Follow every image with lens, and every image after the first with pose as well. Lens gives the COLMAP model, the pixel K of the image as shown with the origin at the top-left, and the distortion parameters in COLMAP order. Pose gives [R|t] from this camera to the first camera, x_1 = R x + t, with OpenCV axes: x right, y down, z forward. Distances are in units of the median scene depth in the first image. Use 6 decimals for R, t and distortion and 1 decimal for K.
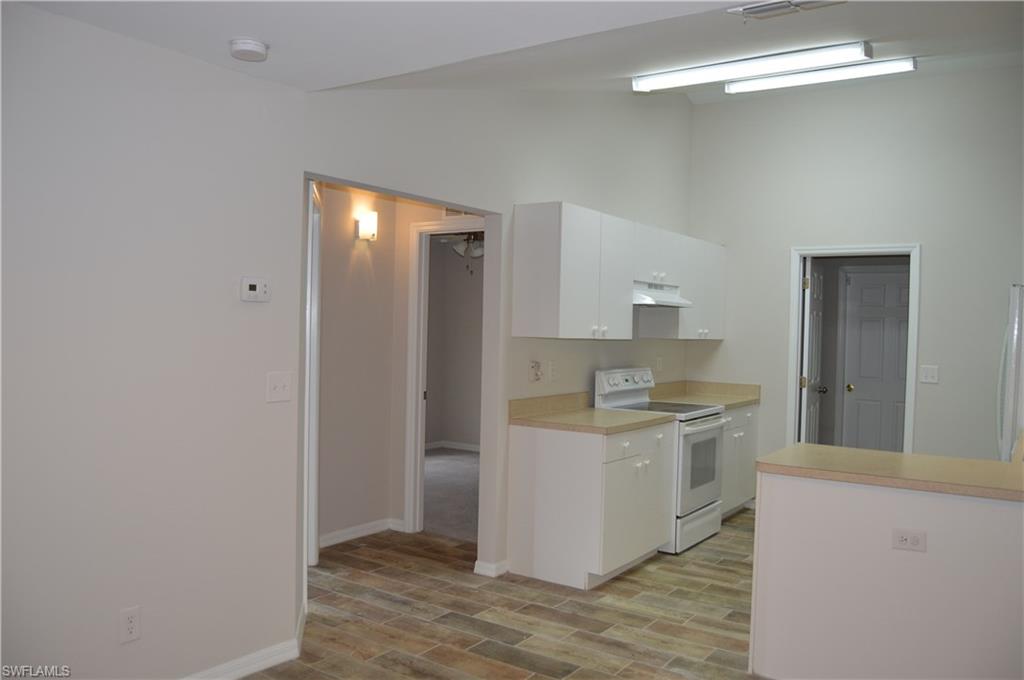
lens RADIAL K [[814.1, 0, 512.0], [0, 814.1, 340.0], [0, 0, 1]] dist [-0.076091, 0.008533]
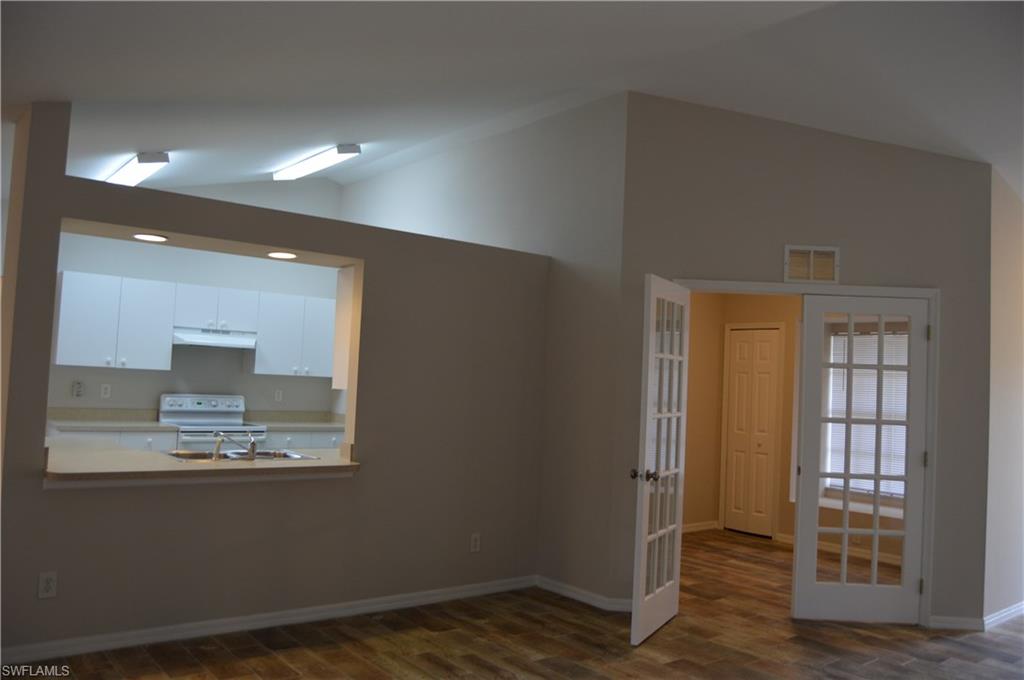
lens RADIAL K [[823.2, 0, 512.0], [0, 823.2, 340.0], [0, 0, 1]] dist [-0.000138, 0.001407]
pose [[0.955330, 0.006643, -0.295468, 0.977784], [-0.029689, 0.996847, -0.073580, 0.029545], [0.294047, 0.079065, 0.952515, -0.117739]]
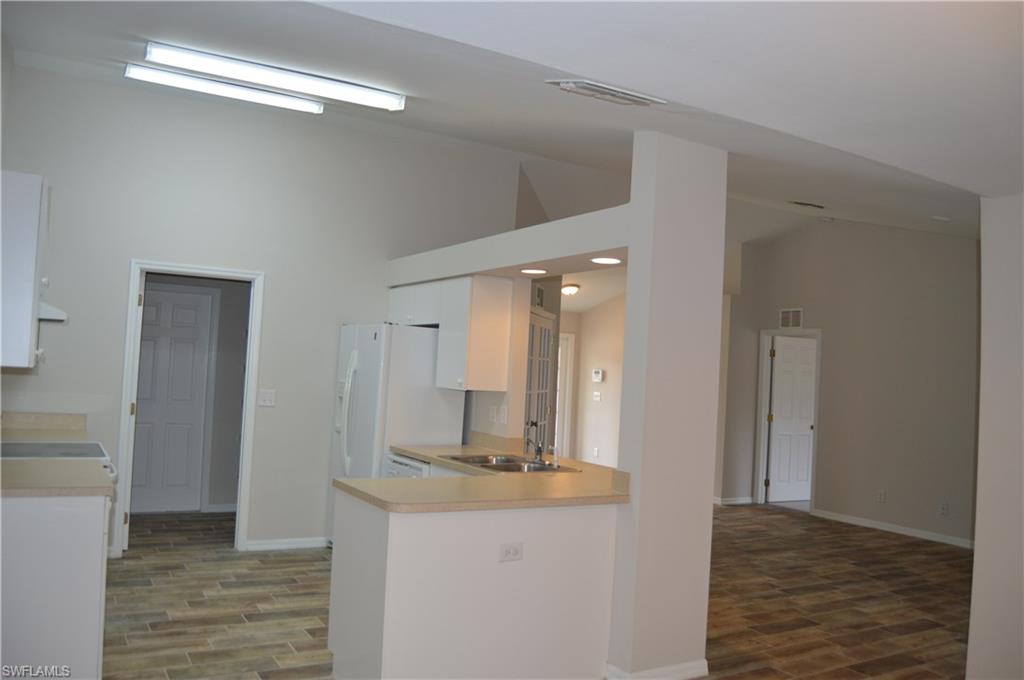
lens RADIAL K [[814.1, 0, 512.0], [0, 814.1, 340.0], [0, 0, 1]] dist [-0.076091, 0.008533]
pose [[0.427749, 0.033282, 0.903285, -0.297928], [-0.025488, 0.999369, -0.024753, -0.014806], [-0.903538, -0.012435, 0.428327, 0.255000]]
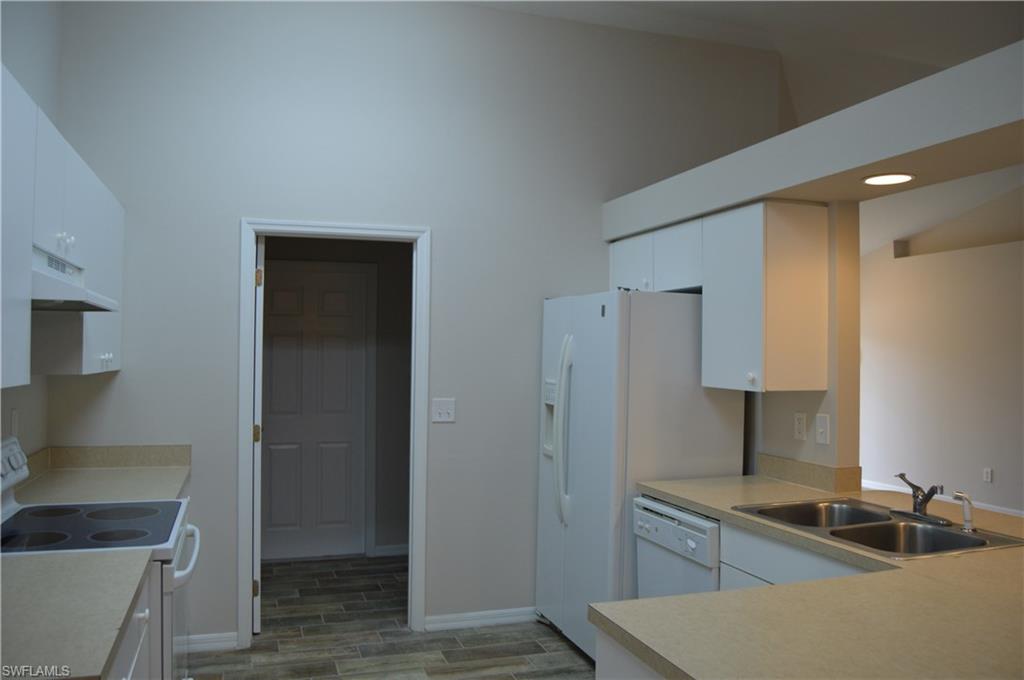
lens RADIAL K [[814.1, 0, 512.0], [0, 814.1, 340.0], [0, 0, 1]] dist [-0.076091, 0.008533]
pose [[0.603173, -0.007579, 0.797574, -0.024121], [0.019868, 0.999787, -0.005524, -0.015032], [-0.797363, 0.019178, 0.603196, 0.503692]]
